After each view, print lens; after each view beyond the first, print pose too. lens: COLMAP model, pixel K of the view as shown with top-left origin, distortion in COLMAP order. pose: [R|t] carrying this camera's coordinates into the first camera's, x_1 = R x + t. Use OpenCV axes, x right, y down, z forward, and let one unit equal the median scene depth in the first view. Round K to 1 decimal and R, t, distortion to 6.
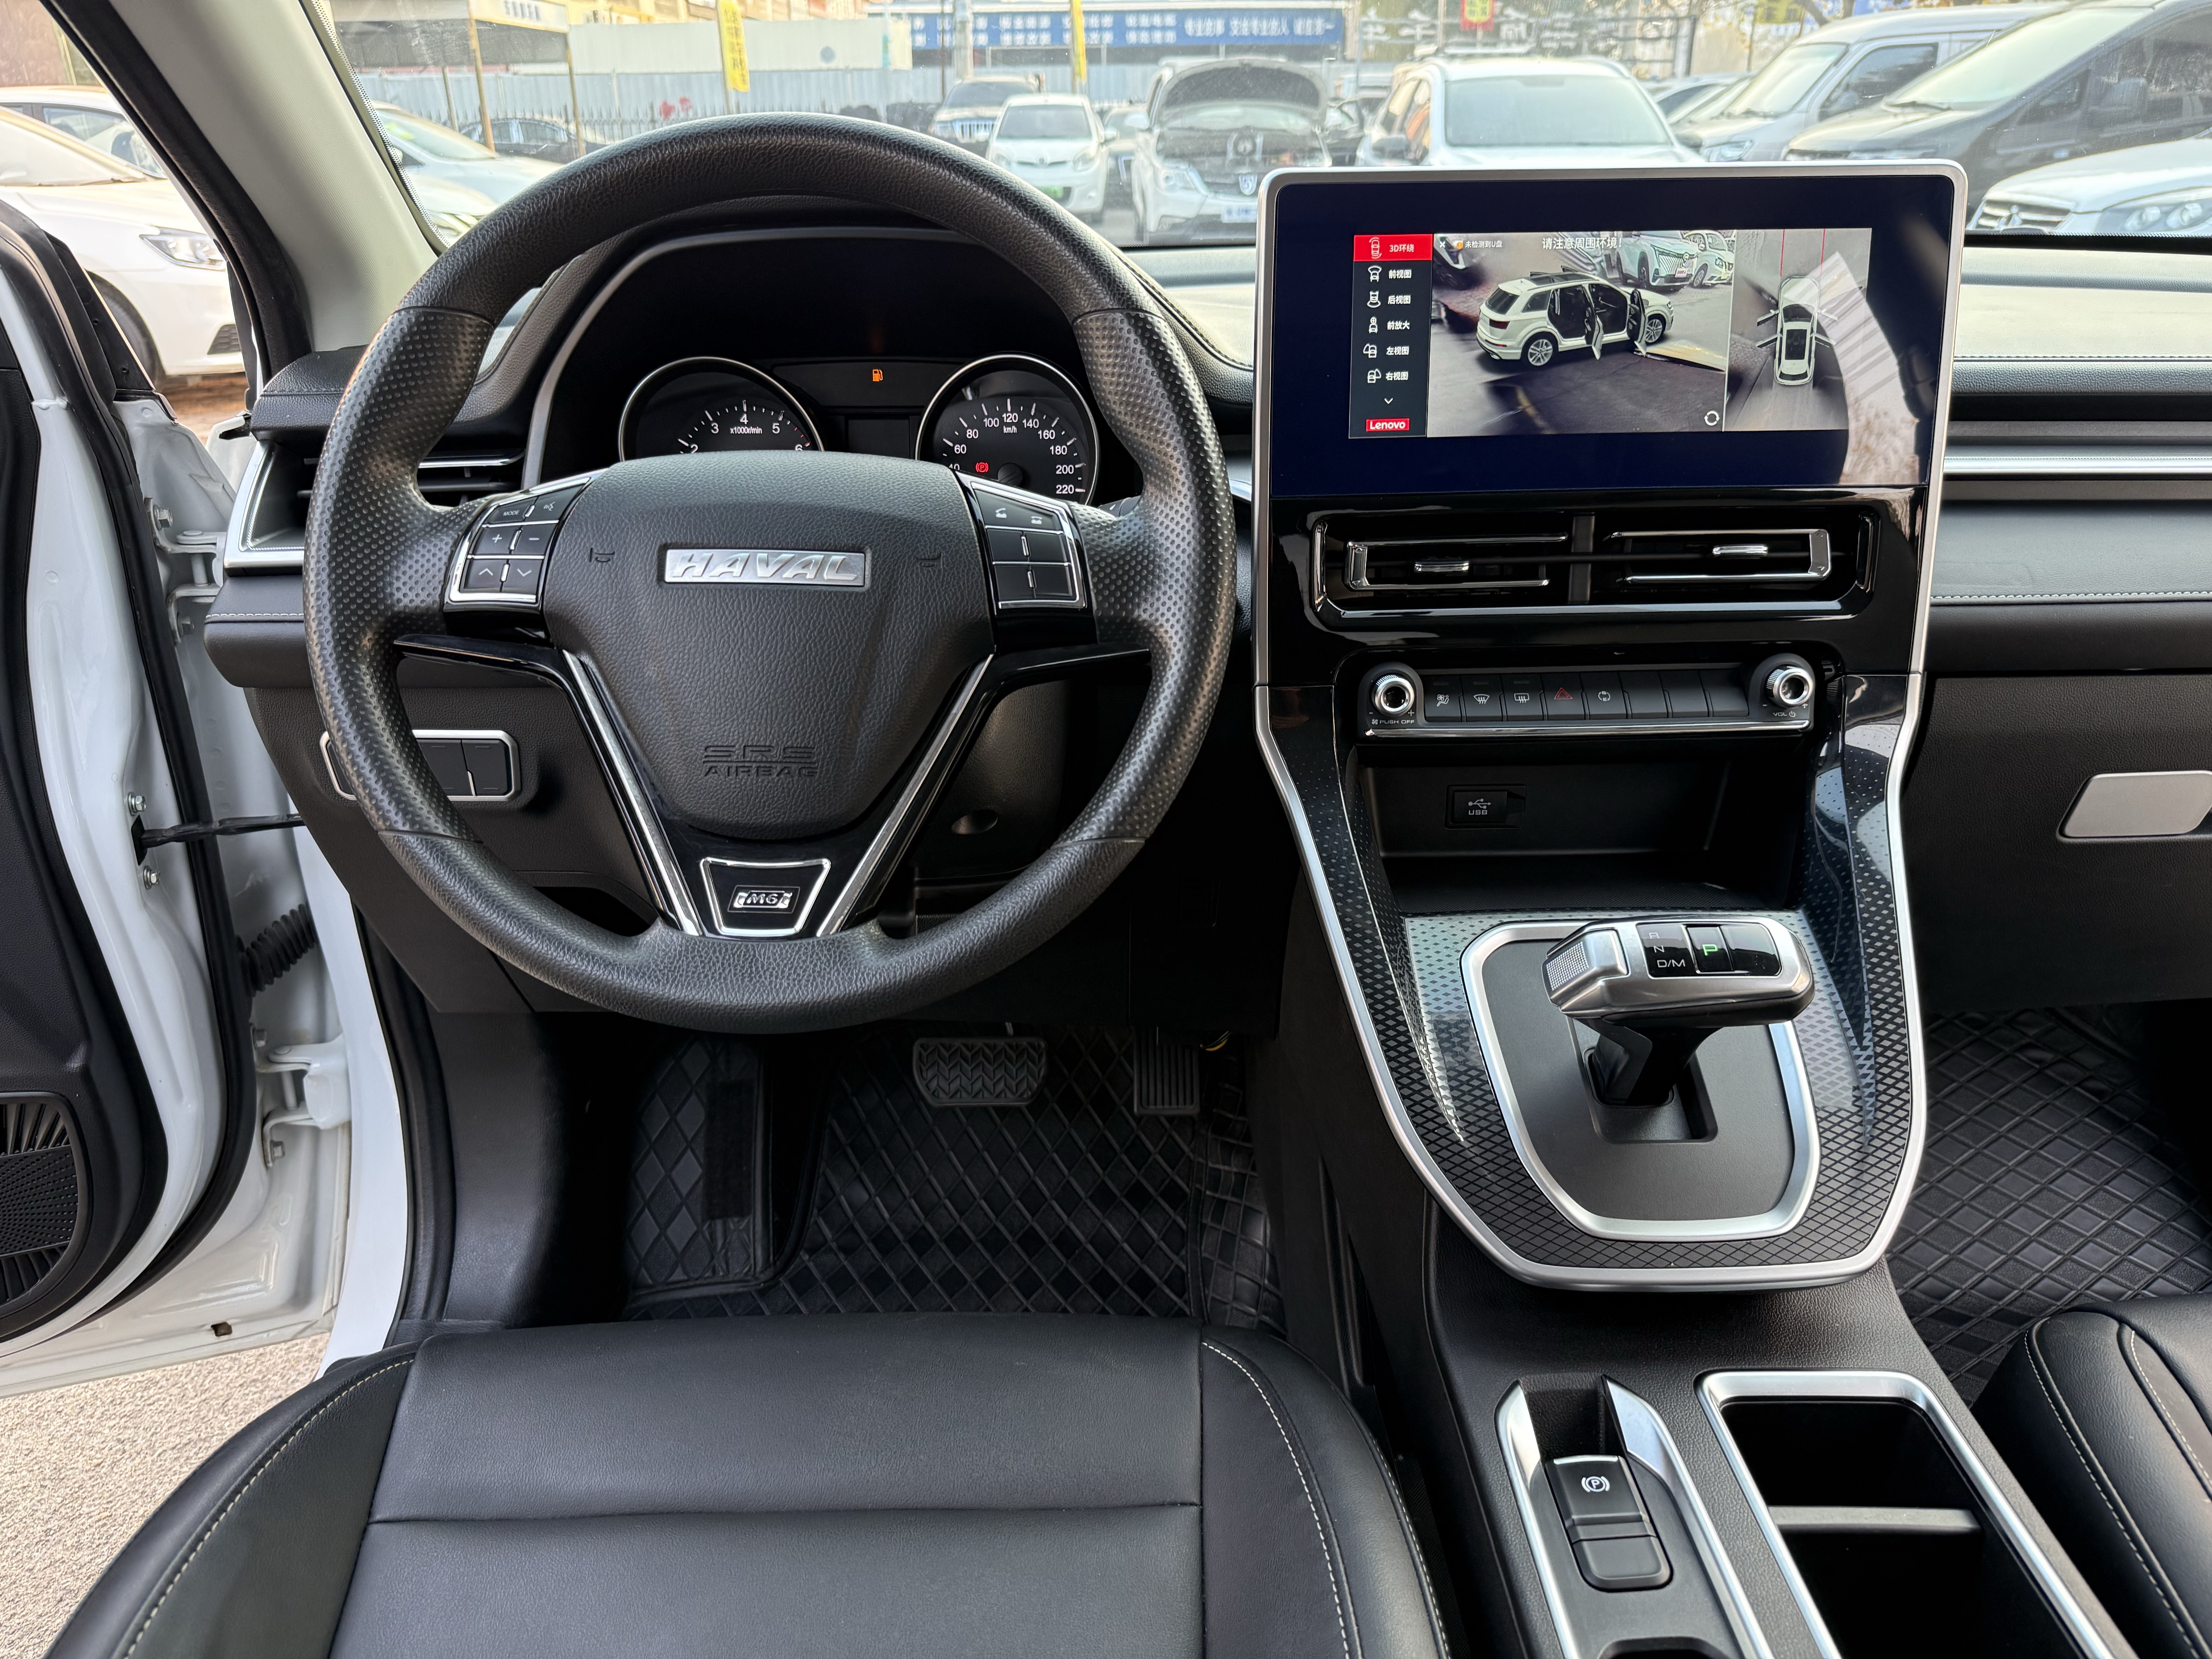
lens RADIAL K [[1578.4, 0, 1100.7], [0, 1578.4, 851.6], [0, 0, 1]] dist [0.016616, -0.023999]
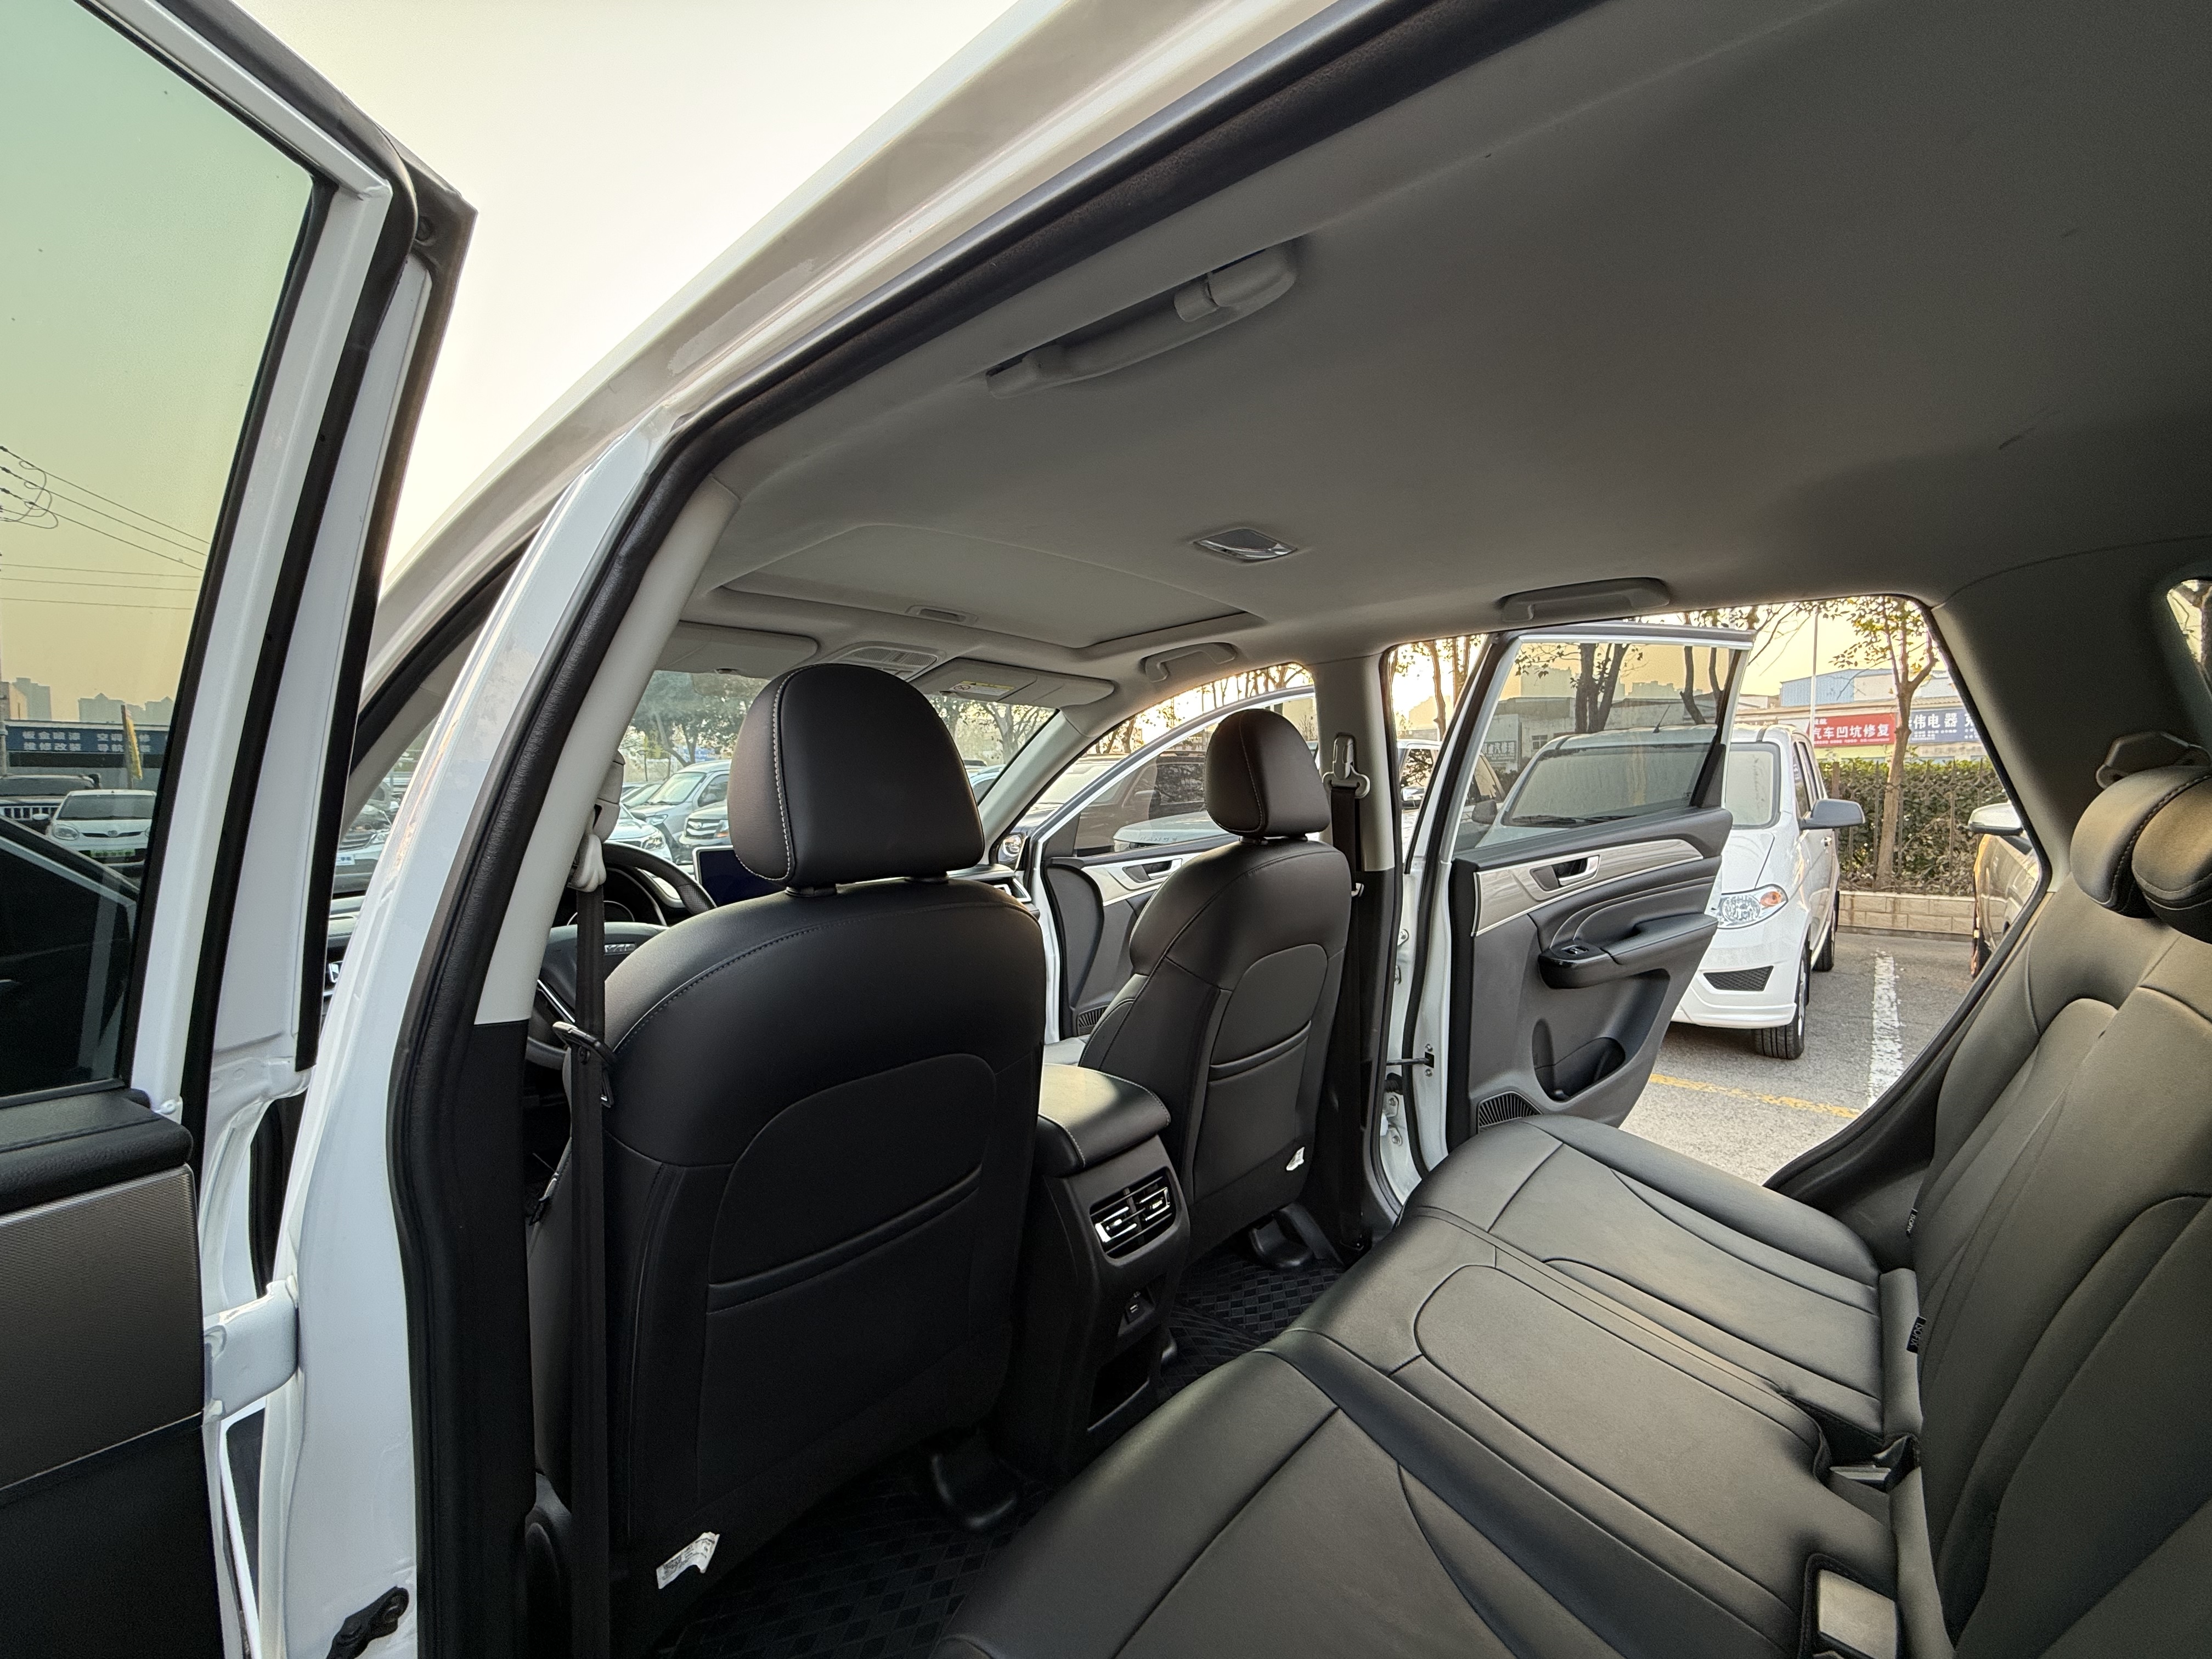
lens RADIAL K [[884.5, 0, 1101.0], [0, 884.5, 829.3], [0, 0, 1]] dist [0.001749, 0.000248]
pose [[0.670571, -0.025261, 0.741415, -0.510386], [0.312818, 0.915850, -0.251723, 0.239666], [-0.672666, 0.400726, 0.622044, -0.646127]]
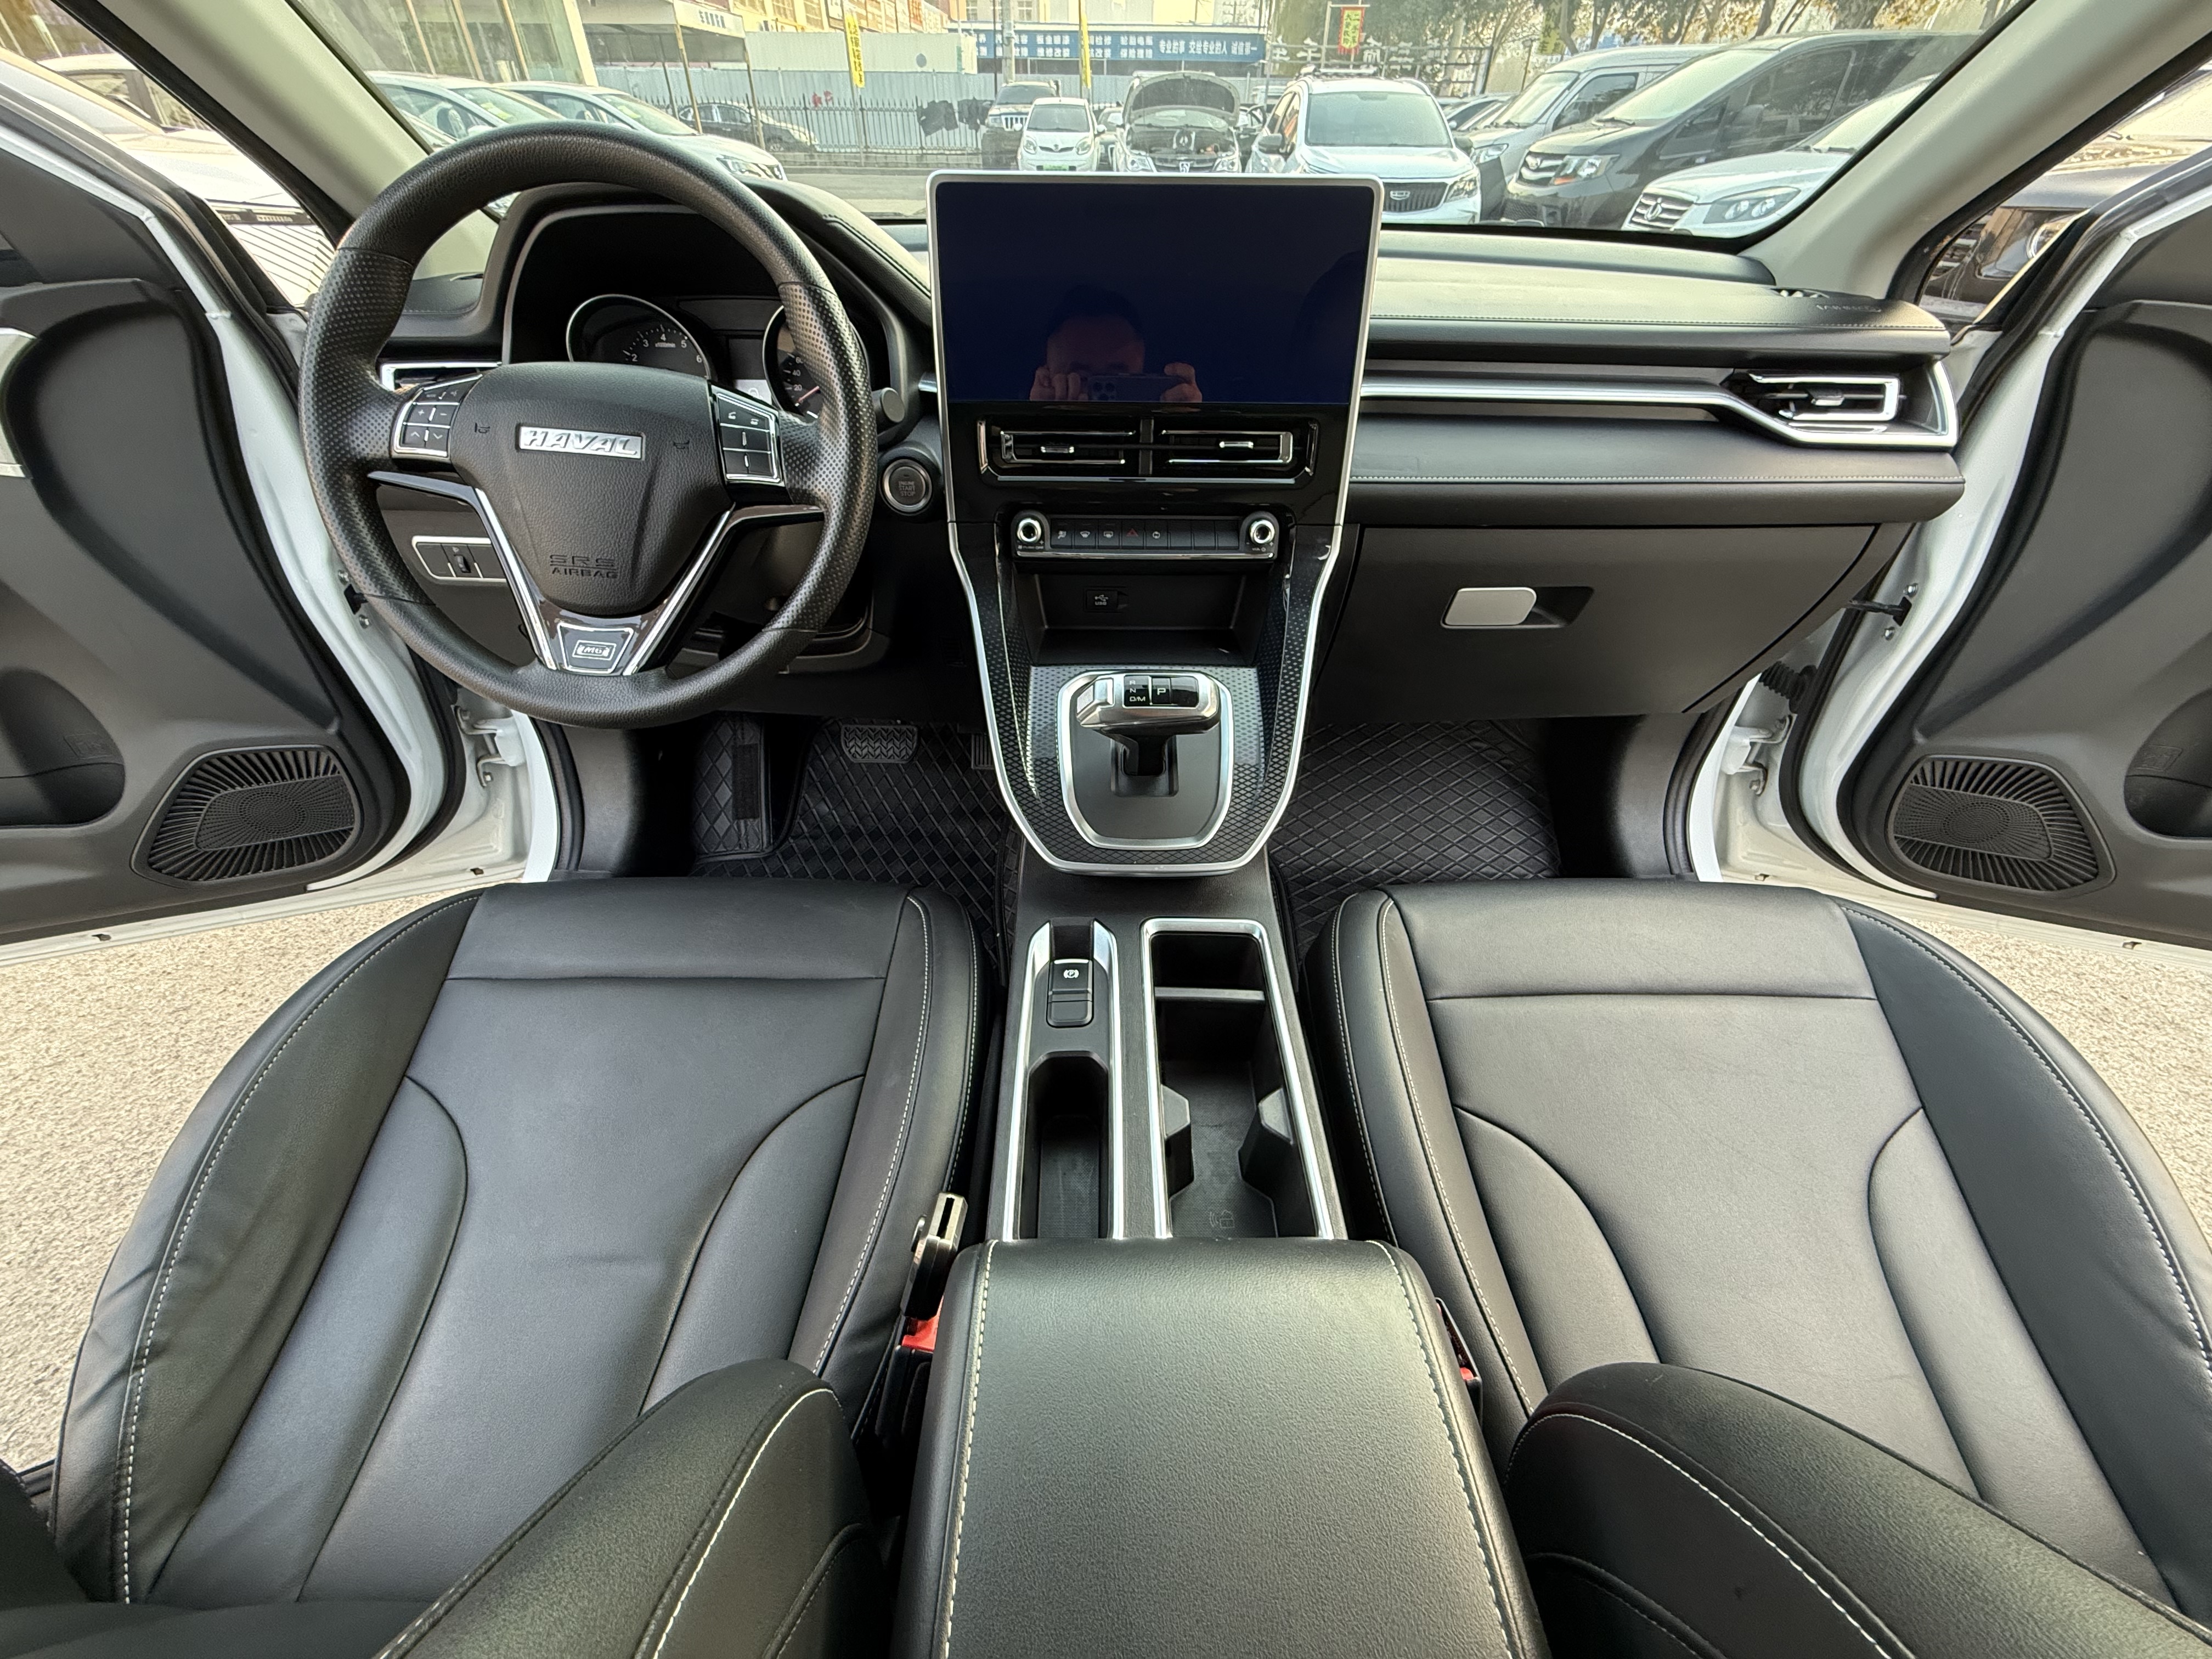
lens RADIAL K [[884.5, 0, 1101.0], [0, 884.5, 829.3], [0, 0, 1]] dist [0.001749, 0.000248]
pose [[0.999735, 0.020296, 0.010883, 0.165404], [-0.022329, 0.969965, 0.242218, -0.013415], [-0.005640, -0.242396, 0.970161, 0.005026]]
